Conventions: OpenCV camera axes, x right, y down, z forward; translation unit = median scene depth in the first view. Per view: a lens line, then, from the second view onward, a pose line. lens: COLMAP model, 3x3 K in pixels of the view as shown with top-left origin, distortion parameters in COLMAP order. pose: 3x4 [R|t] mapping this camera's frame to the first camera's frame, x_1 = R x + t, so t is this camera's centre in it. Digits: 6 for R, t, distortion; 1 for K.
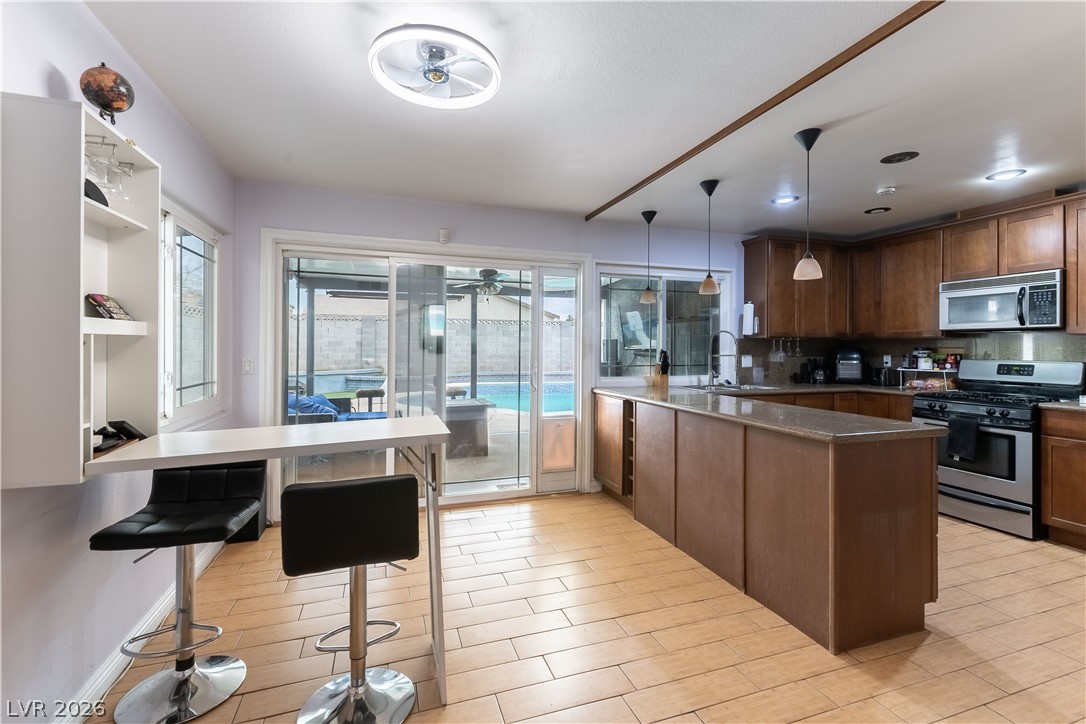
lens RADIAL K [[476.1, 0, 548.6], [0, 476.1, 352.6], [0, 0, 1]] dist [0.001001, -0.000386]
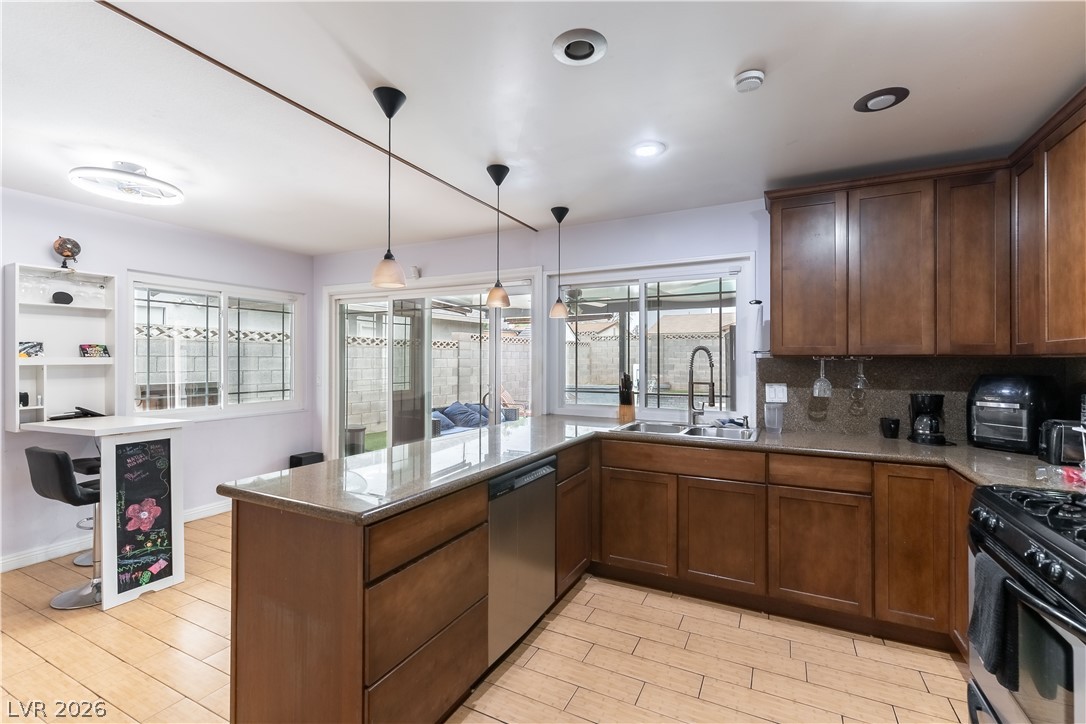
lens RADIAL K [[476.1, 0, 547.6], [0, 476.1, 359.3], [0, 0, 1]] dist [0.001001, -0.000386]
pose [[0.708230, -0.008050, -0.705936, 0.789434], [-0.006441, 0.999820, -0.017864, -0.017159], [0.705952, 0.017199, 0.708051, 0.401287]]
